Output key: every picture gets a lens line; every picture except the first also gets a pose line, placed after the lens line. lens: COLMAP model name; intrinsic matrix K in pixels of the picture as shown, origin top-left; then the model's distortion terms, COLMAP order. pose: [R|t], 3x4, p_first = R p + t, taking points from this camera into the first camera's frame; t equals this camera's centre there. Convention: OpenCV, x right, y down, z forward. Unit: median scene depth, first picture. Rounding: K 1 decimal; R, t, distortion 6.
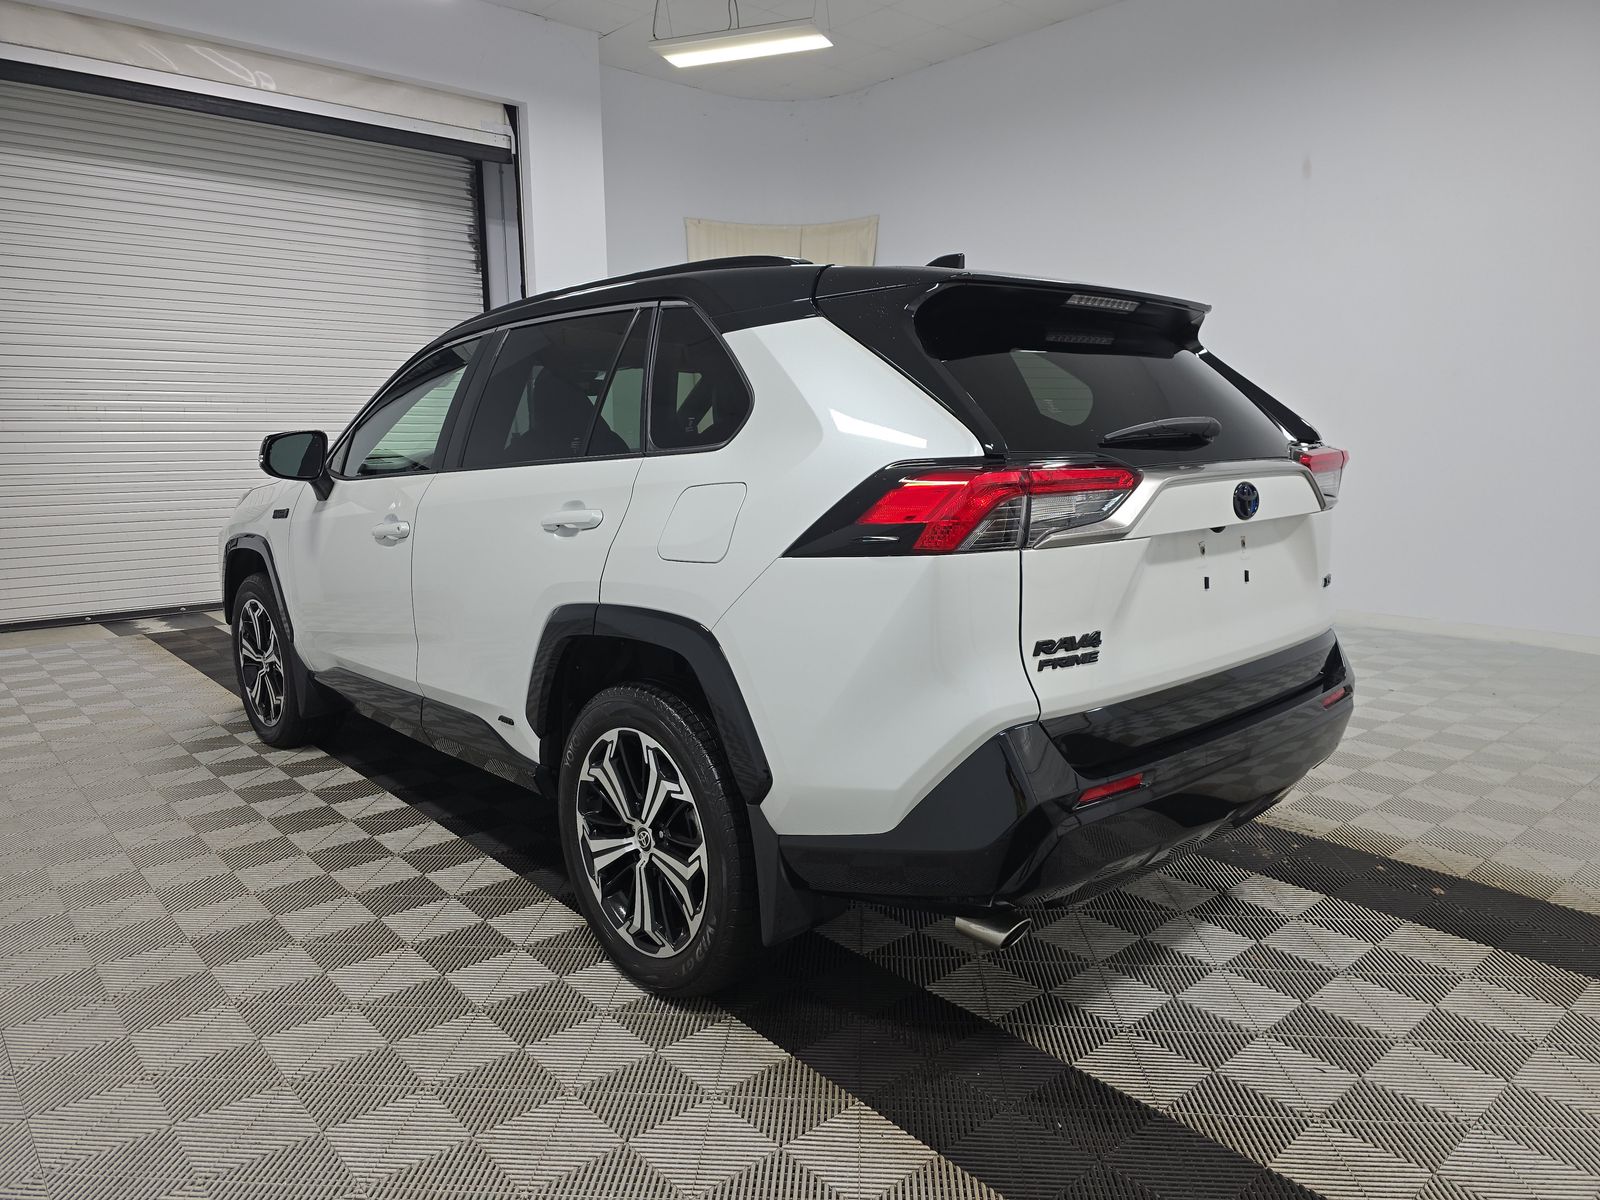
lens RADIAL K [[1083.9, 0, 800.5], [0, 1083.9, 610.0], [0, 0, 1]] dist [0.037990, -0.020747]
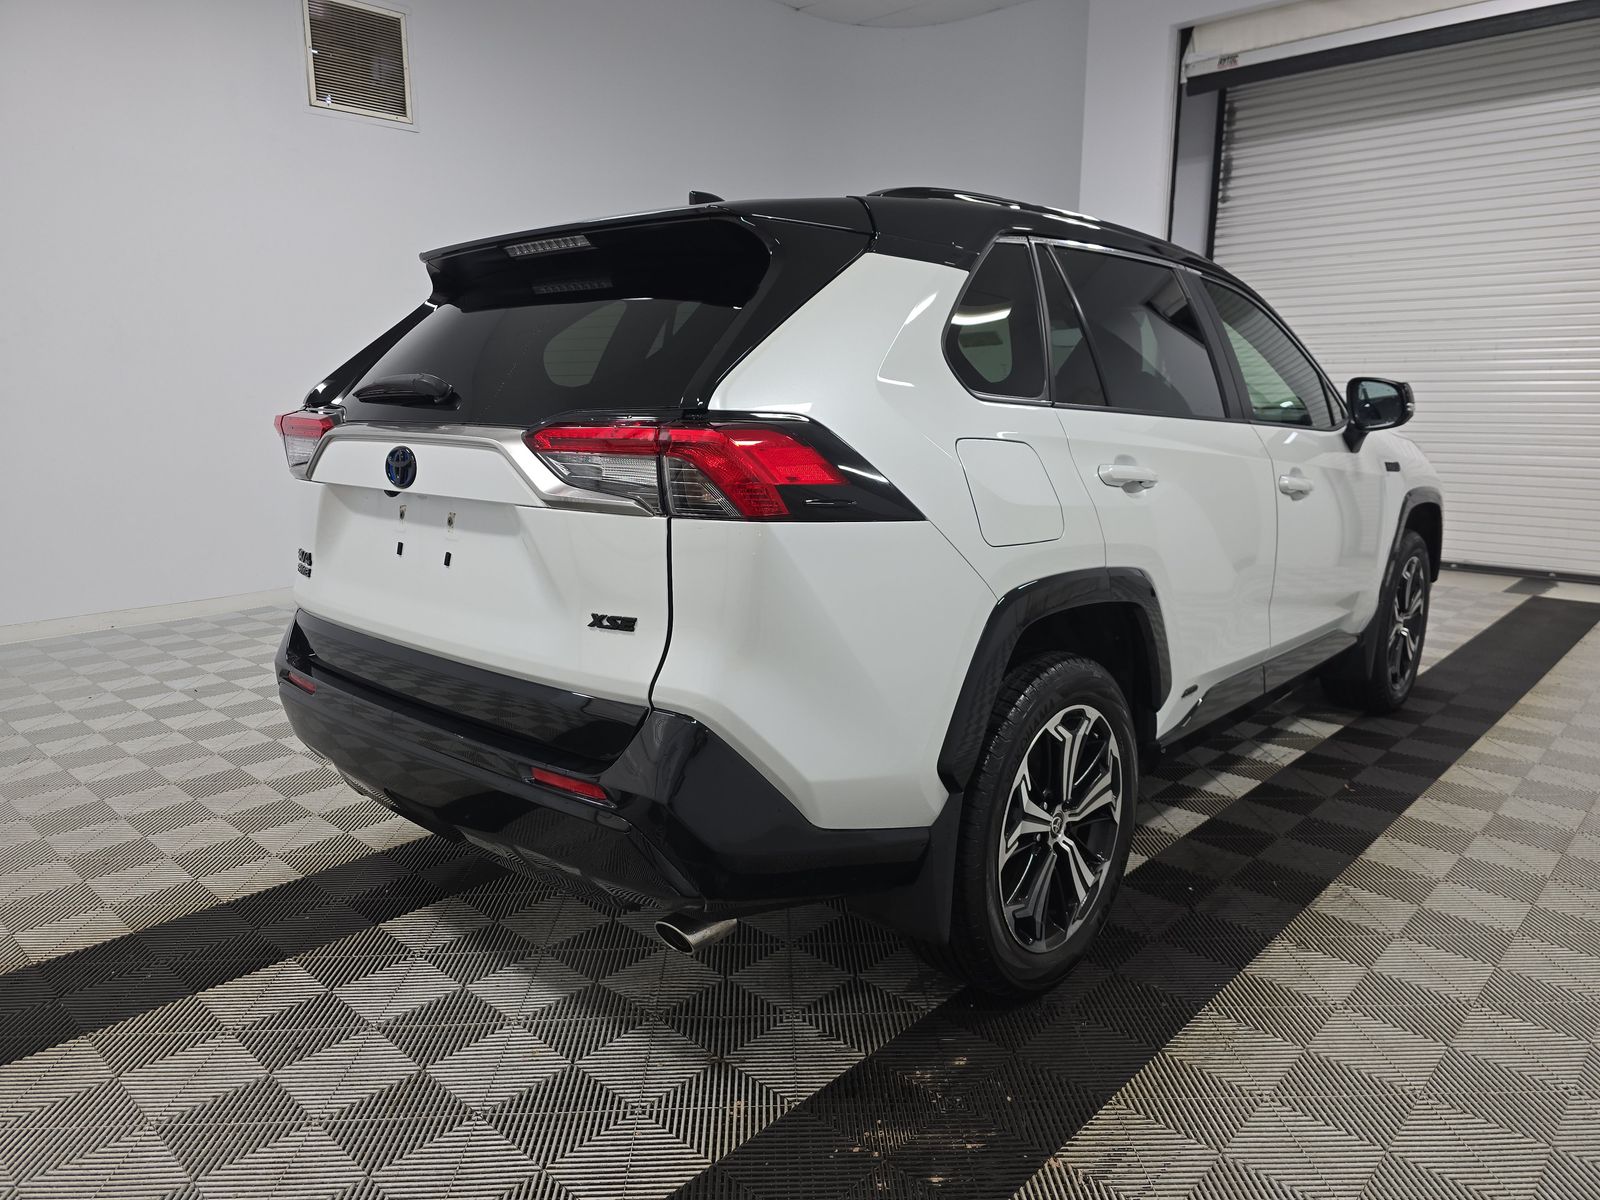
lens RADIAL K [[1083.9, 0, 798.0], [0, 1083.9, 601.4], [0, 0, 1]] dist [0.037990, -0.020747]
pose [[0.107420, 0.201407, -0.973600, 1.347903], [-0.163320, 0.969538, 0.182547, -0.211281], [0.980708, 0.139399, 0.137041, 1.215482]]
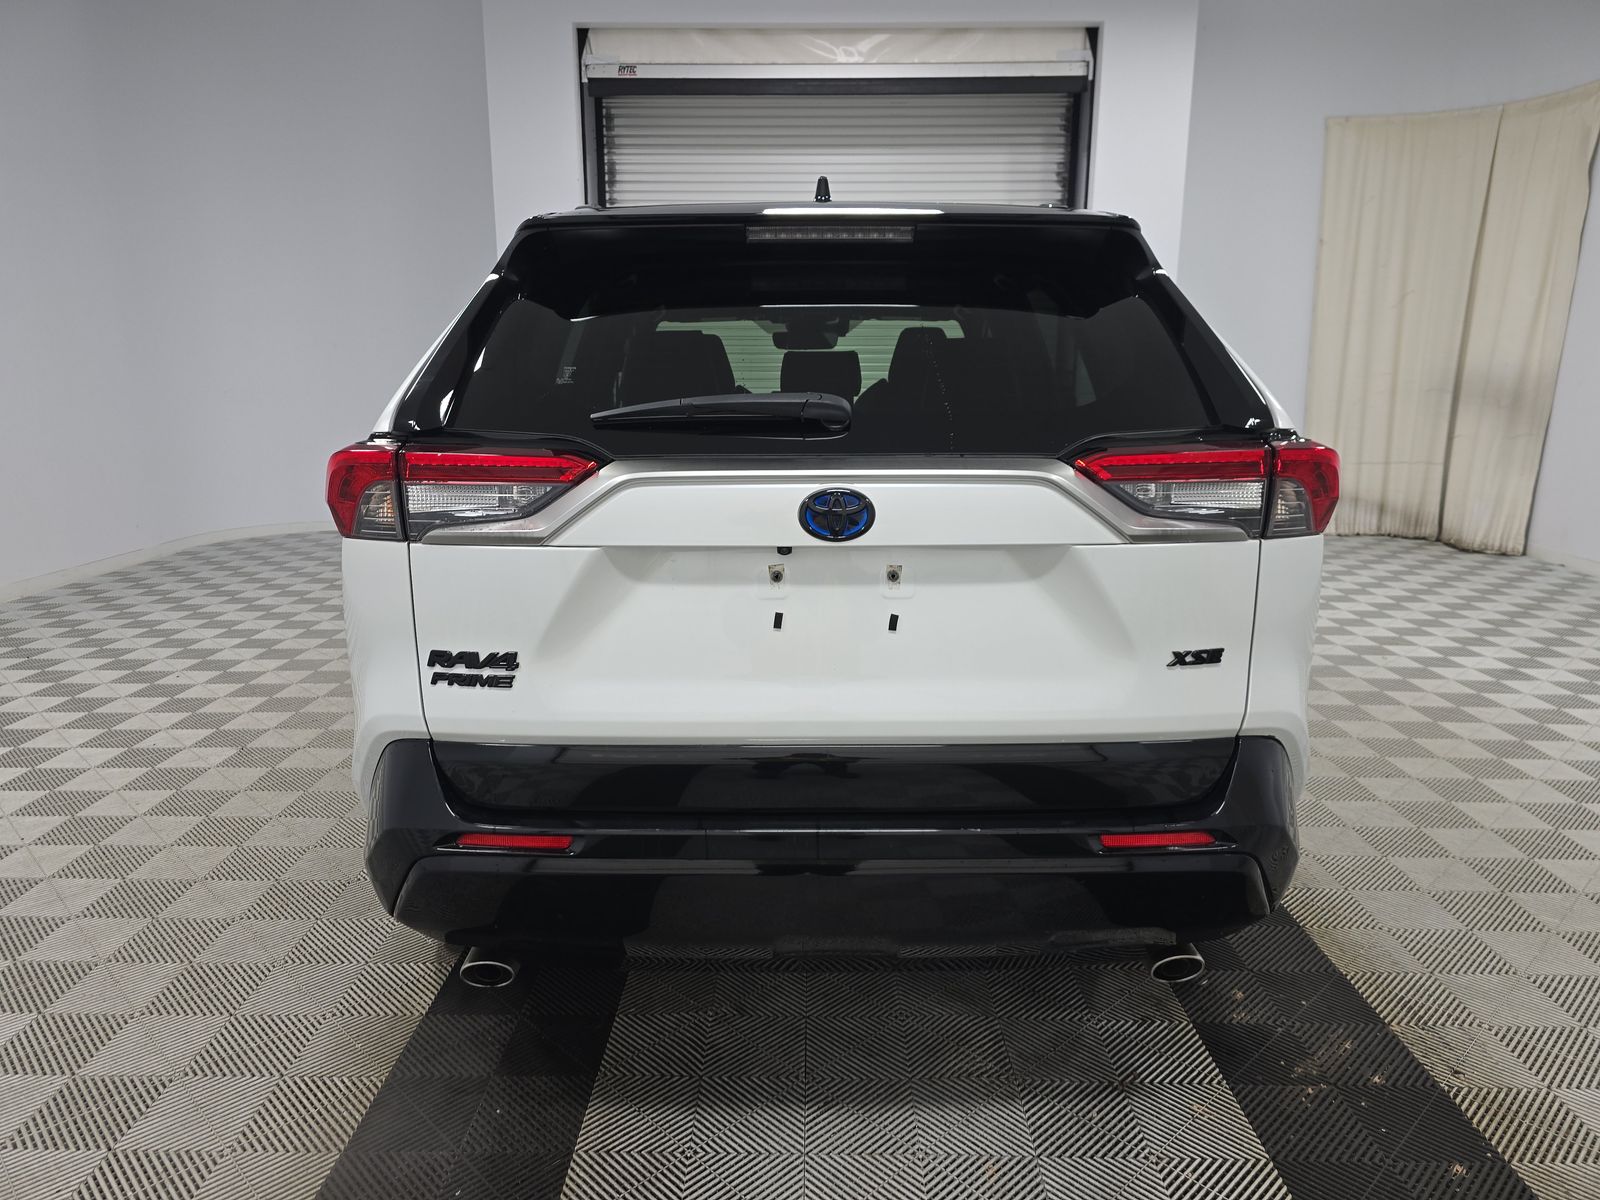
lens RADIAL K [[1083.9, 0, 791.7], [0, 1083.9, 608.5], [0, 0, 1]] dist [0.037990, -0.020747]
pose [[0.739005, 0.151654, -0.656409, 0.853945], [-0.117044, 0.988419, 0.096589, -0.104262], [0.663455, 0.005449, 0.748196, 0.459845]]
